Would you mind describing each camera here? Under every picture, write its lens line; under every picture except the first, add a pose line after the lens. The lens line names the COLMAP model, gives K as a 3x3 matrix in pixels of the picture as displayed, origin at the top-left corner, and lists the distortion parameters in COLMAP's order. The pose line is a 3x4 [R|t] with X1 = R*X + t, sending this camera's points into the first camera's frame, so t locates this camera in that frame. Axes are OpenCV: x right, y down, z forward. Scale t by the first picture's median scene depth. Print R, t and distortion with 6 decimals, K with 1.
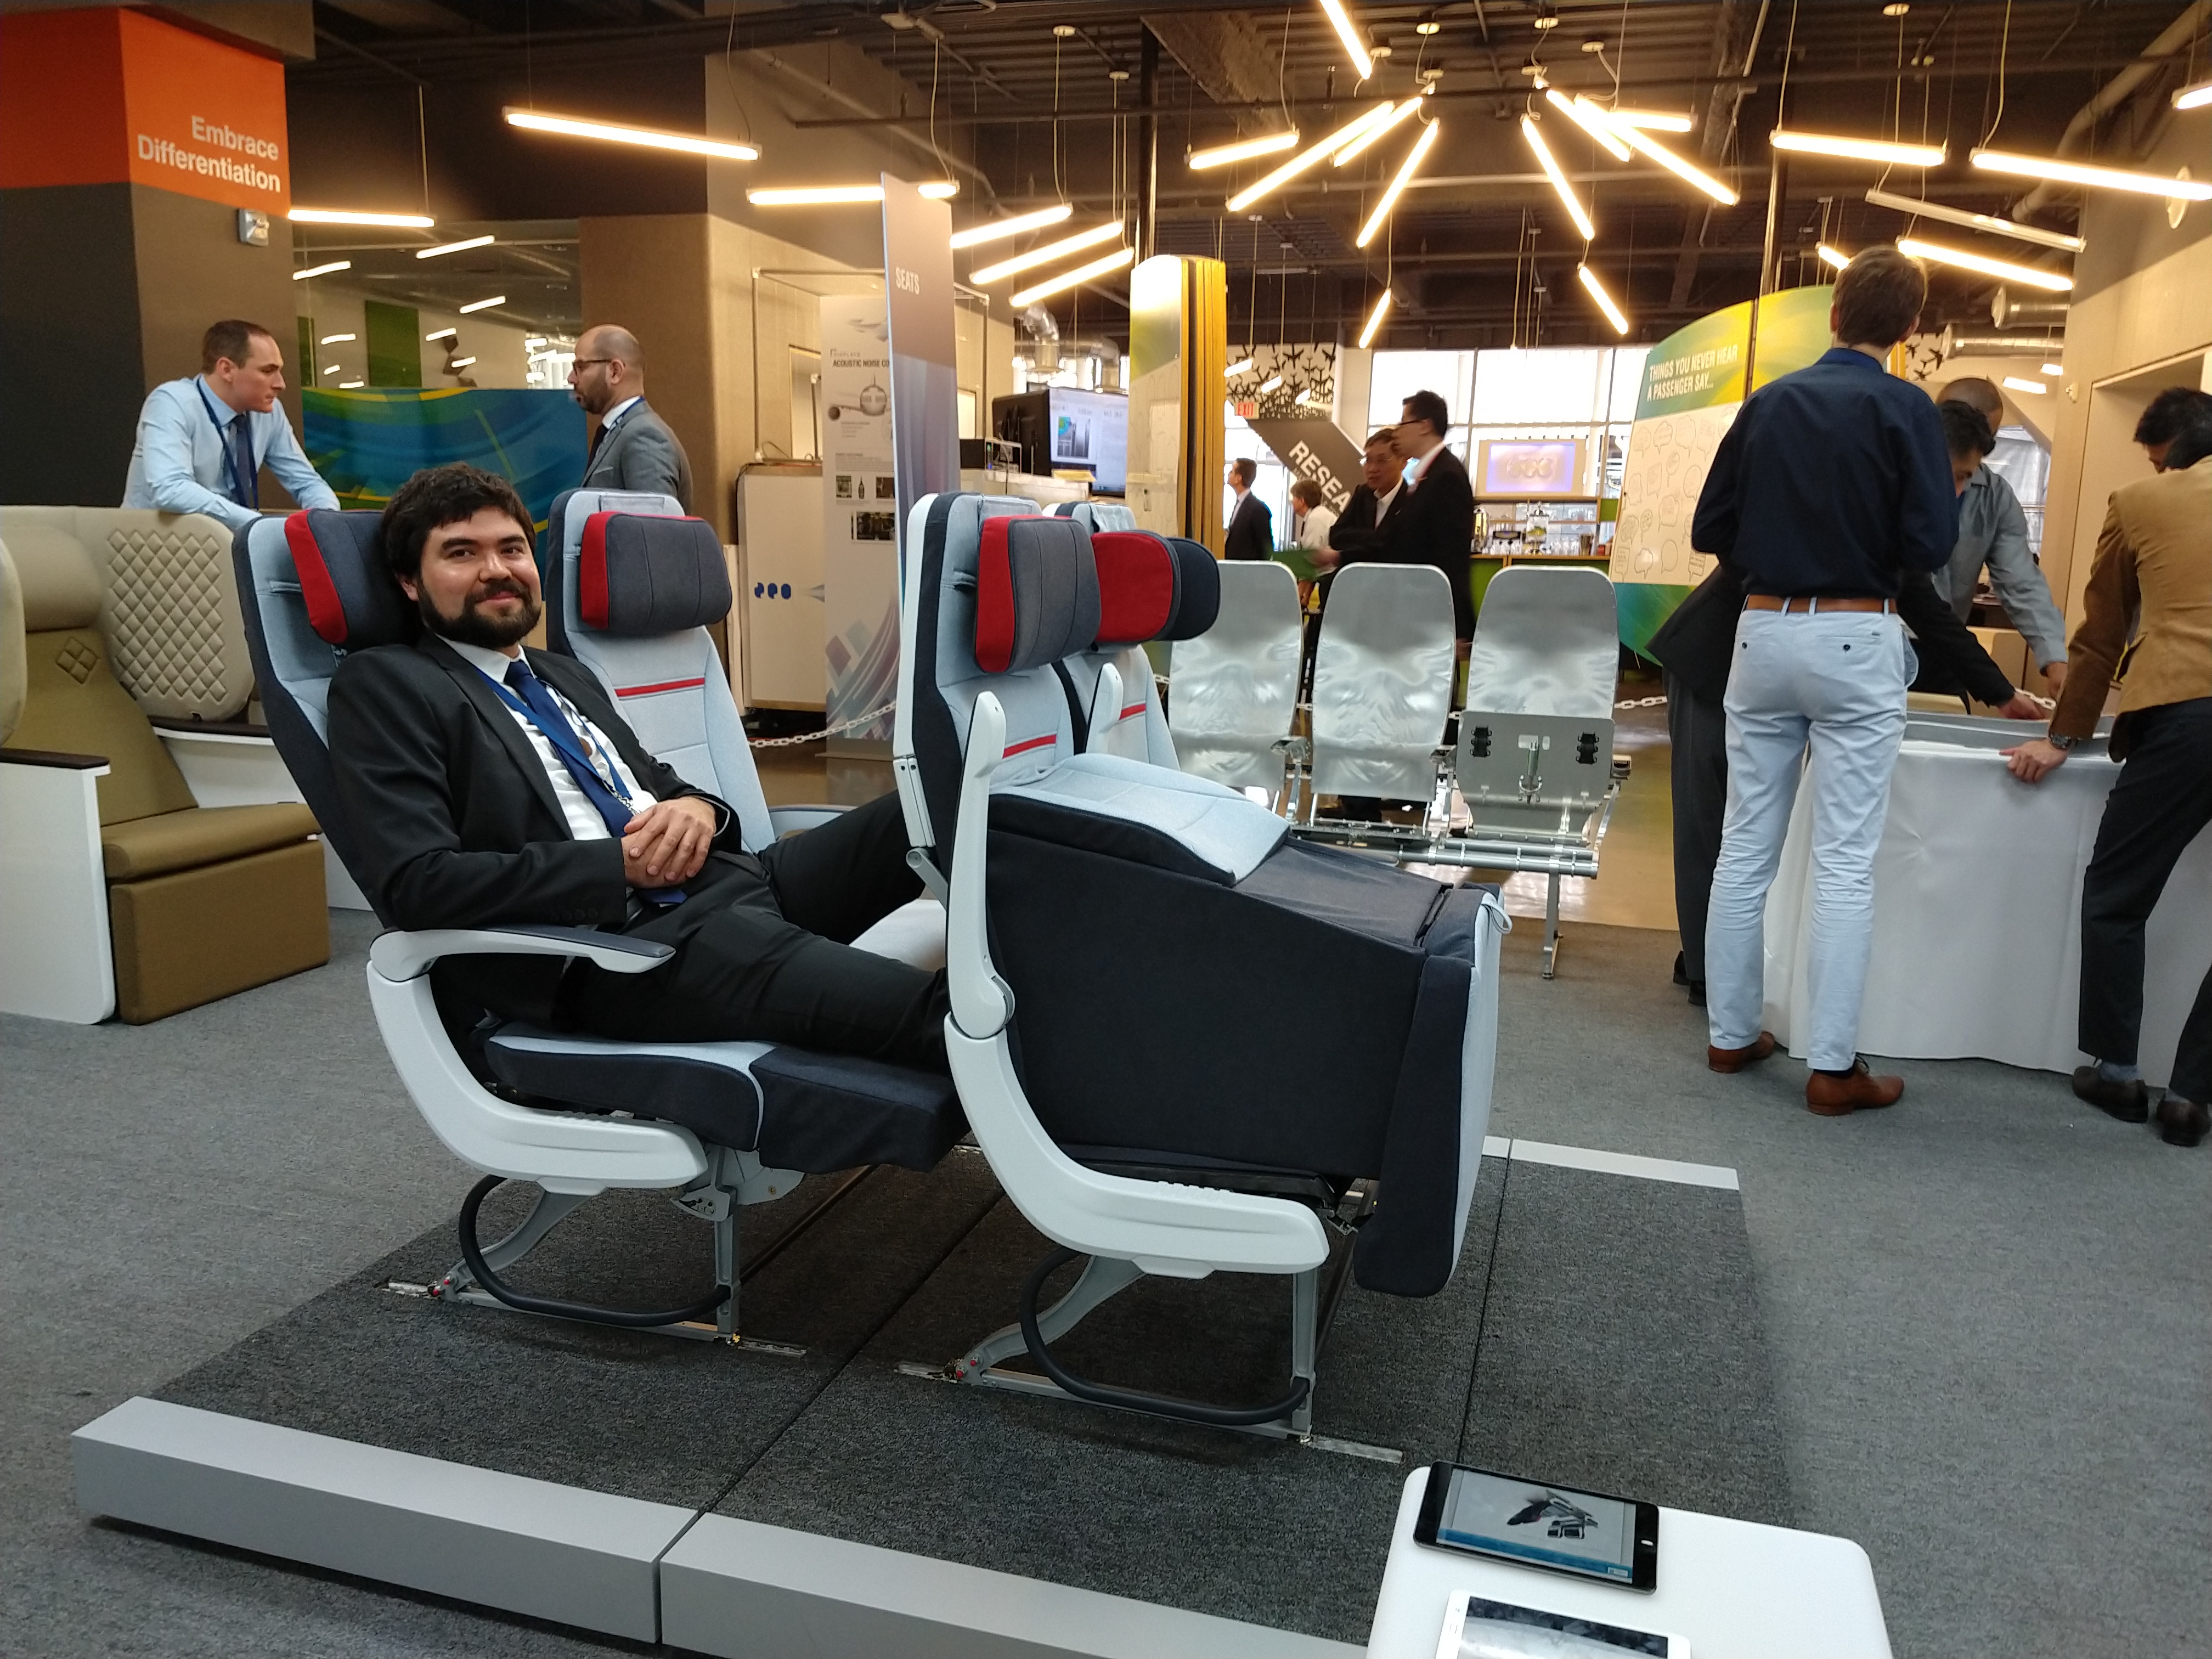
lens RADIAL K [[1665.5, 0, 1106.0], [0, 1665.5, 829.5], [0, 0, 1]] dist [-0.001509, -0.041870]
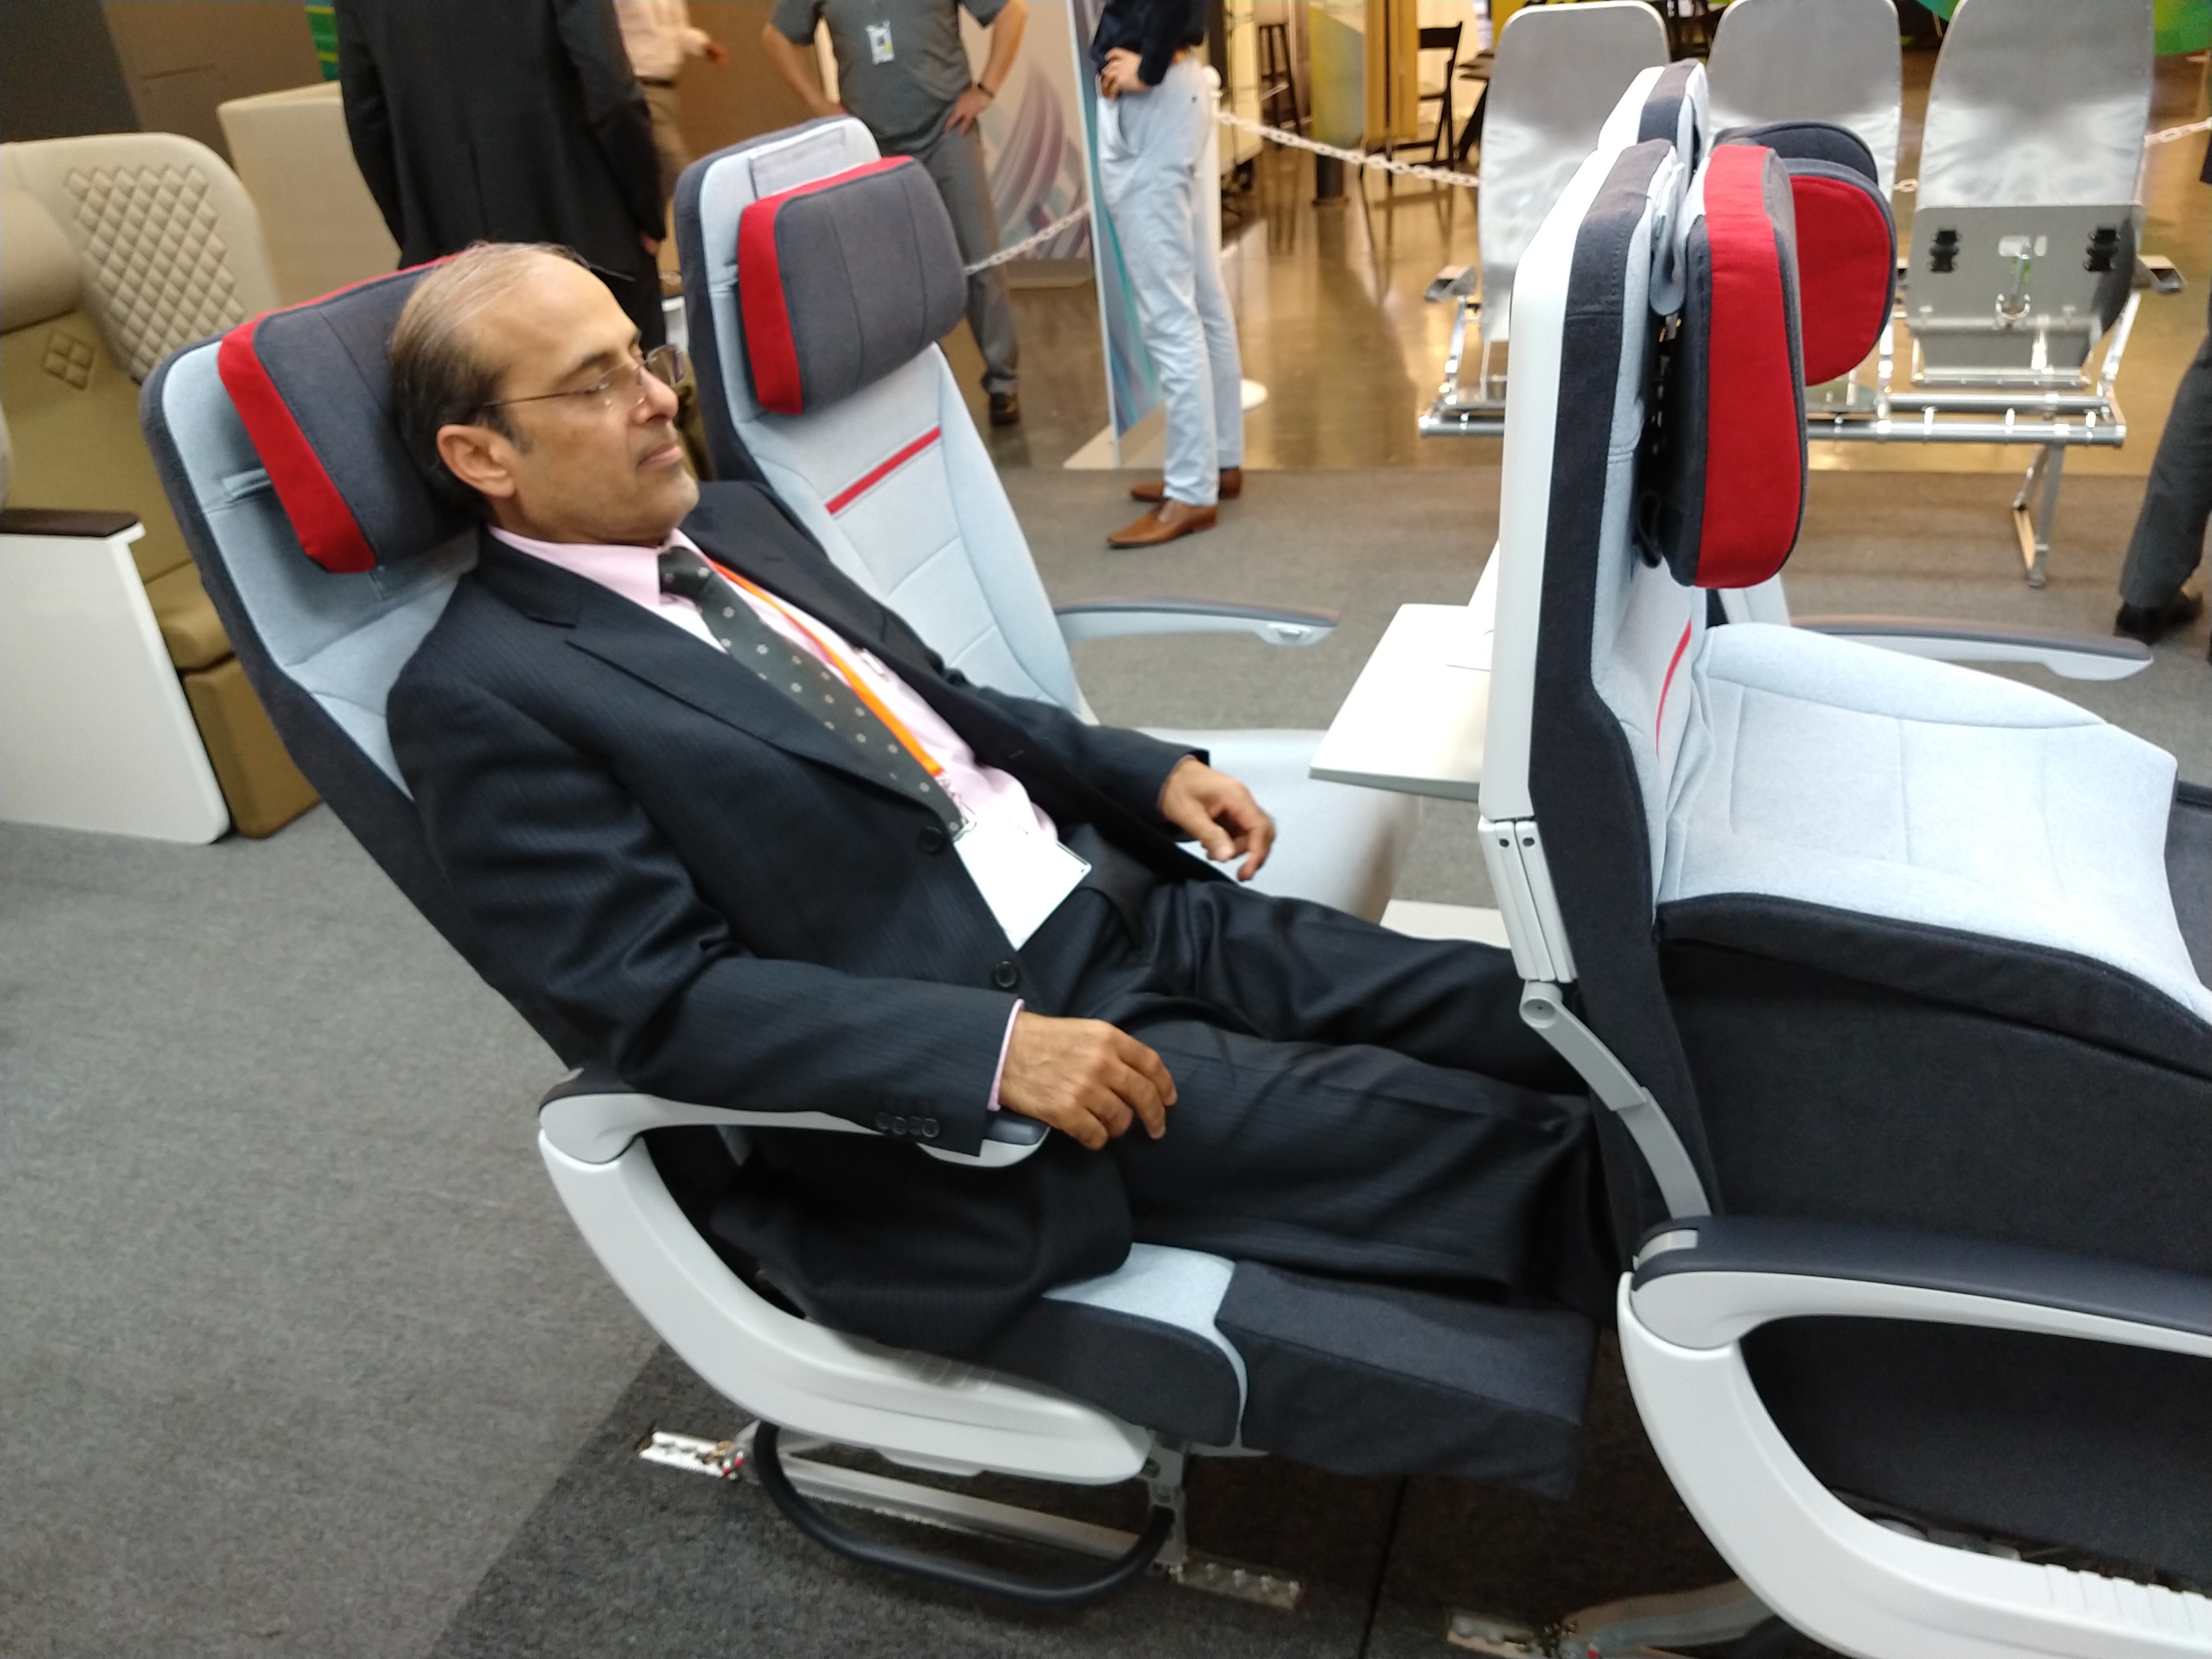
lens RADIAL K [[1735.4, 0, 1106.0], [0, 1735.4, 829.5], [0, 0, 1]] dist [0.010033, -0.051625]
pose [[0.991576, -0.073960, -0.106335, -0.137017], [0.103123, 0.947526, 0.302588, -0.154106], [0.078376, -0.311005, 0.947171, 0.374893]]
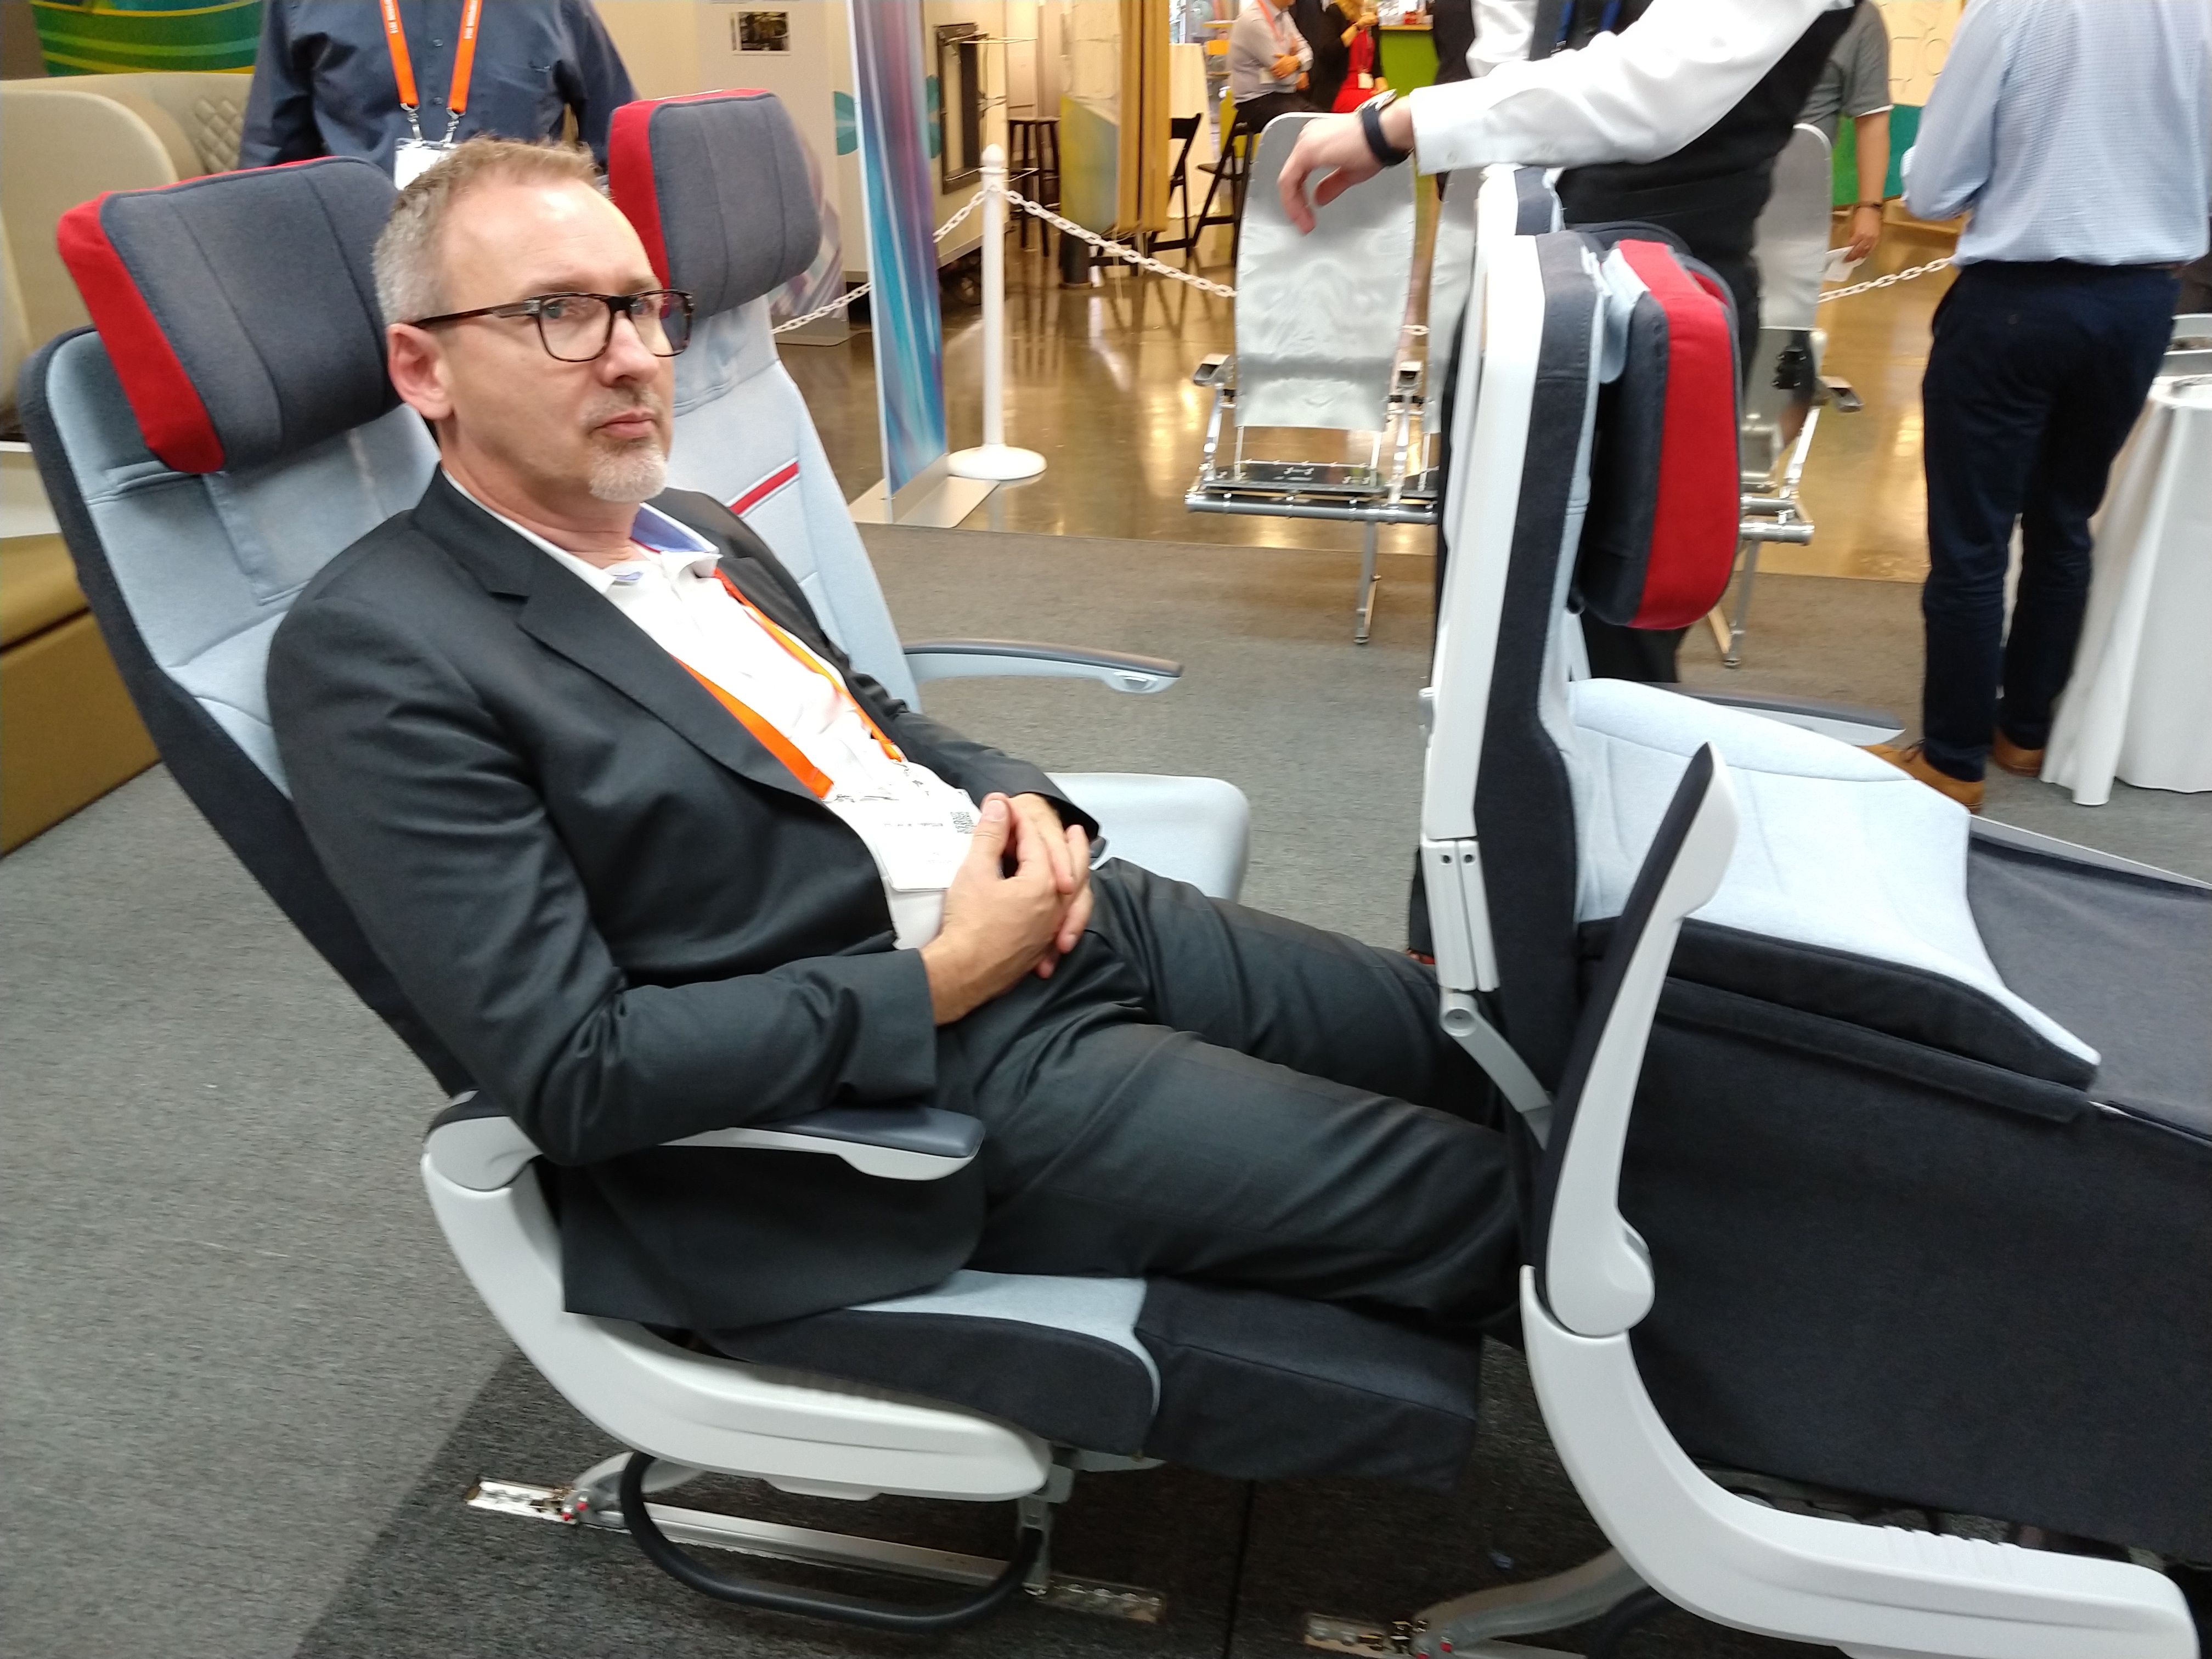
lens RADIAL K [[1711.8, 0, 1123.9], [0, 1711.8, 846.6], [0, 0, 1]] dist [-0.031651, 0.014324]
pose [[0.995803, -0.053501, 0.074259, -0.194801], [0.029974, 0.957248, 0.287713, -0.149309], [-0.086477, -0.284279, 0.954833, 0.366715]]
